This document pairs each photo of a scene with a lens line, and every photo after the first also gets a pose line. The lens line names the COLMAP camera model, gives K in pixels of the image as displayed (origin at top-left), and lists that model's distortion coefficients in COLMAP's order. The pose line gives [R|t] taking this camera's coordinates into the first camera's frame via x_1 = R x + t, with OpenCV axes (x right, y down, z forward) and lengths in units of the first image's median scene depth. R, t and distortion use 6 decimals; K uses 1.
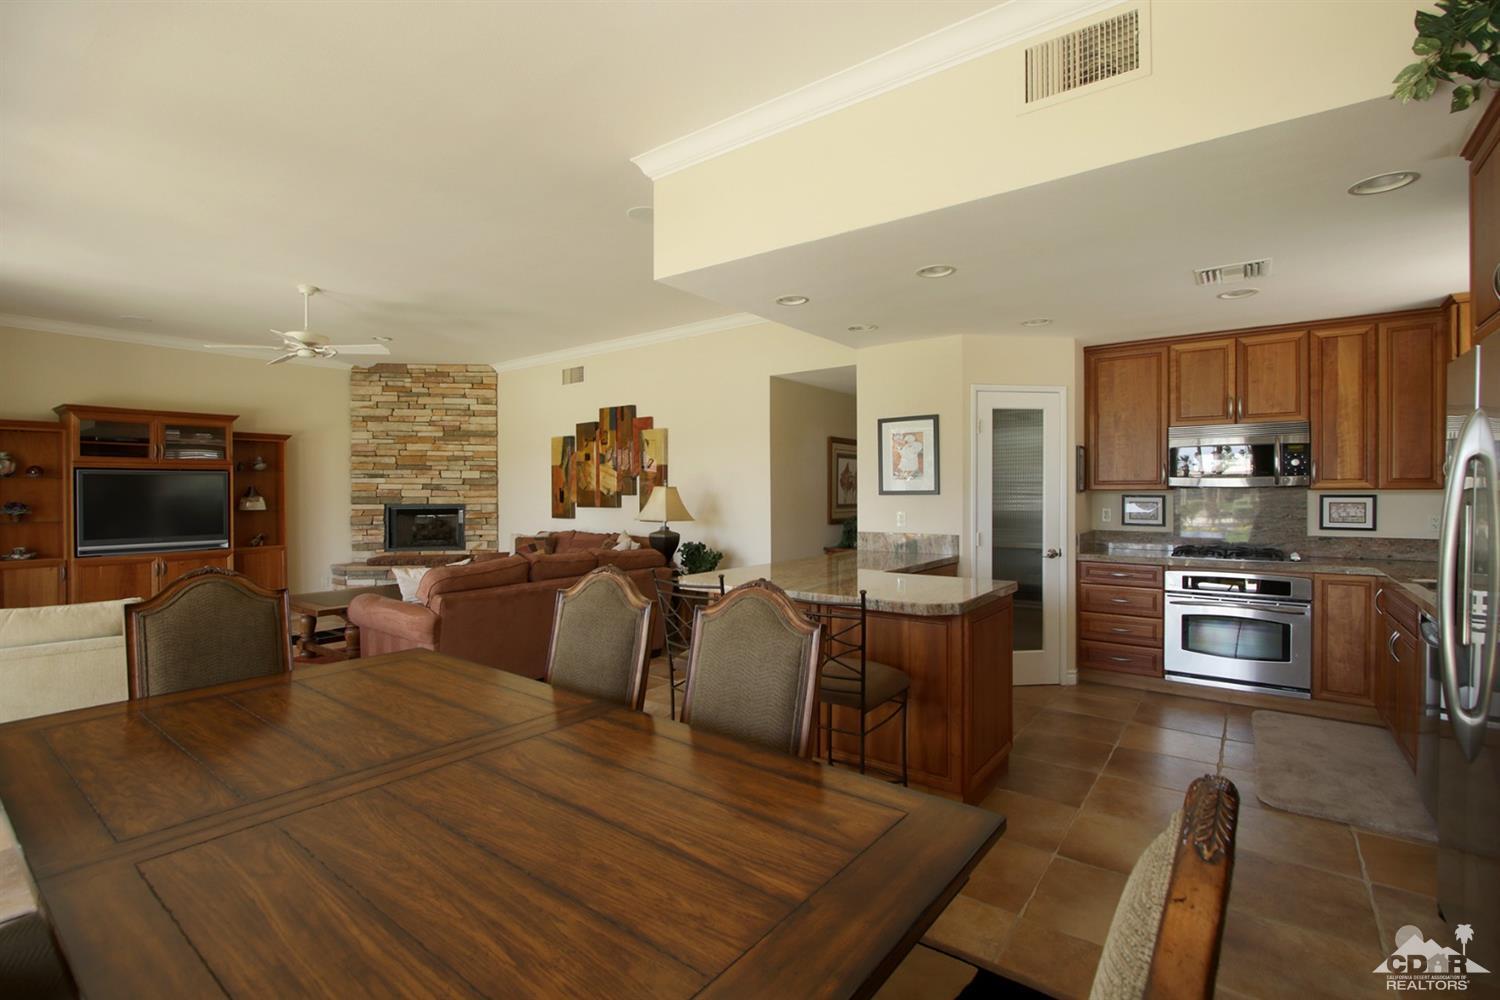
lens RADIAL K [[690.9, 0, 741.0], [0, 690.9, 494.0], [0, 0, 1]] dist [-0.015221, 0.003349]
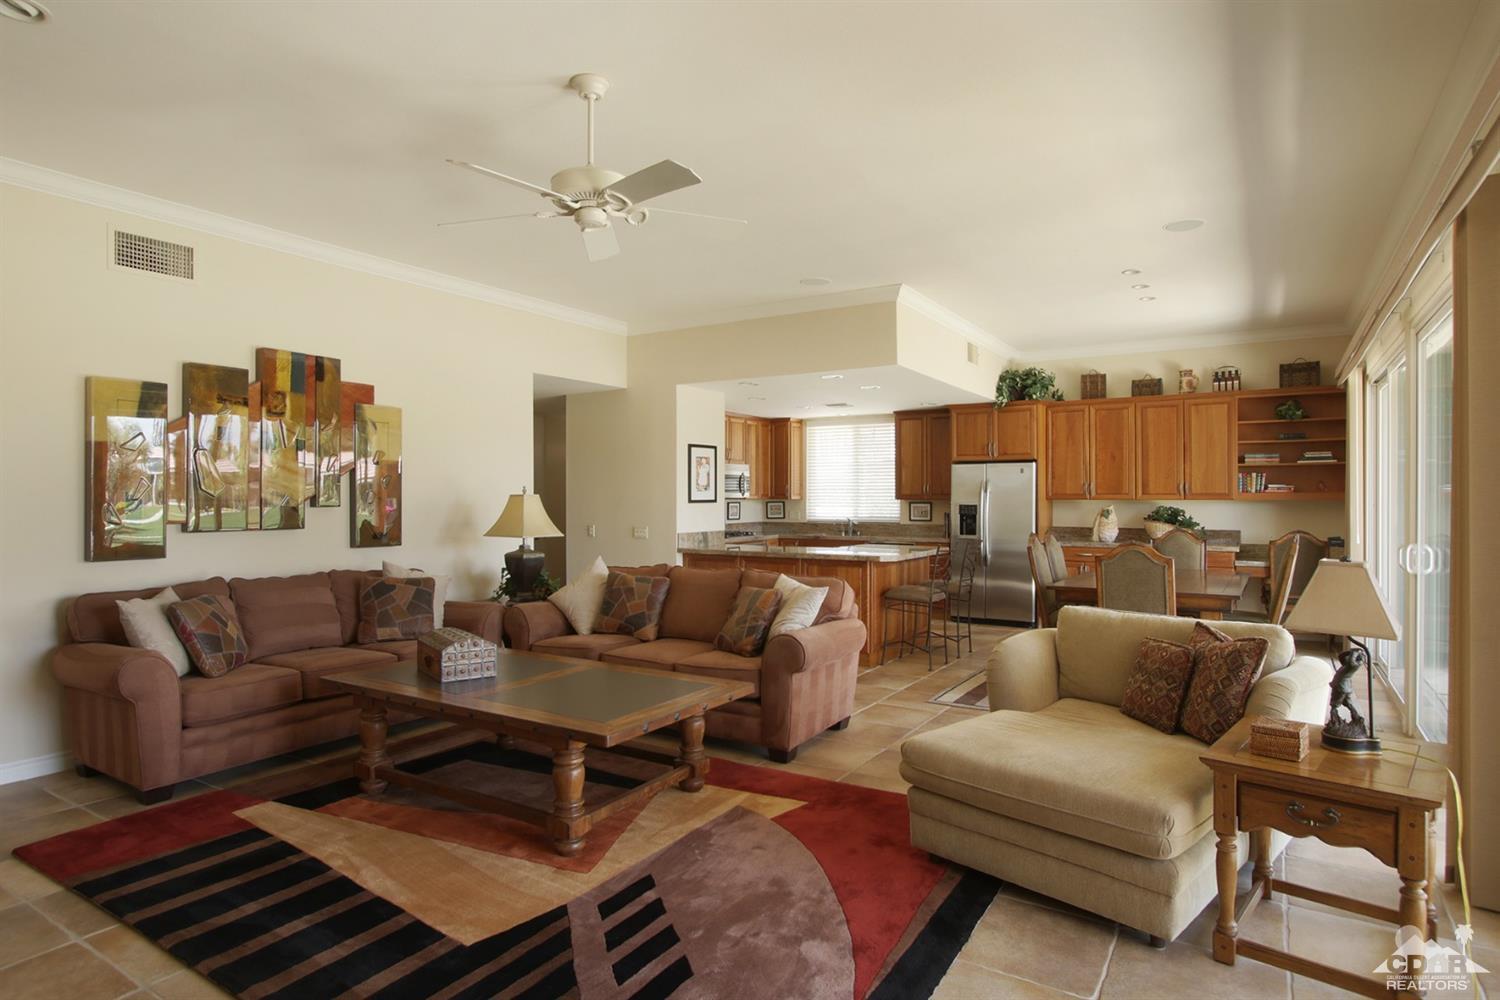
lens RADIAL K [[829.4, 0, 747.6], [0, 829.4, 494.6], [0, 0, 1]] dist [-0.004107, -0.002106]
pose [[-0.086900, 0.007064, 0.996192, -1.346477], [0.004574, 0.999967, -0.006692, -0.003643], [-0.996207, 0.003975, -0.086929, 1.031259]]
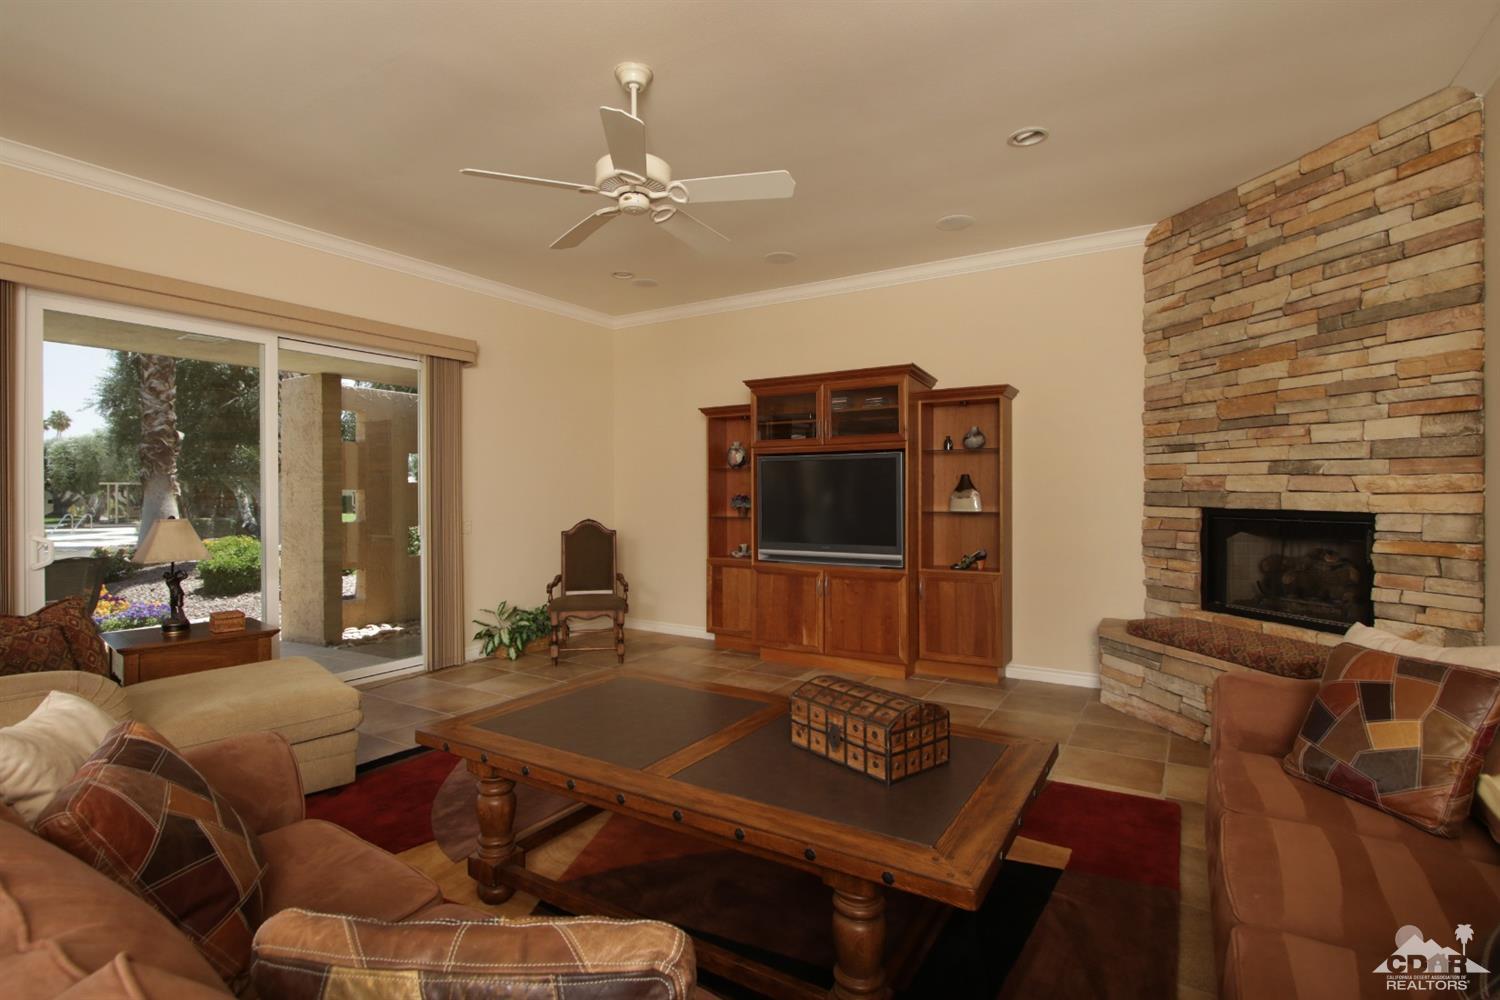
lens RADIAL K [[726.1, 0, 747.1], [0, 726.1, 495.2], [0, 0, 1]] dist [-0.010011, 0.002622]
pose [[0.094488, 0.008745, -0.995488, -0.102653], [-0.000643, 0.999962, 0.008723, 0.004234], [0.995526, -0.000184, 0.094490, 1.129805]]
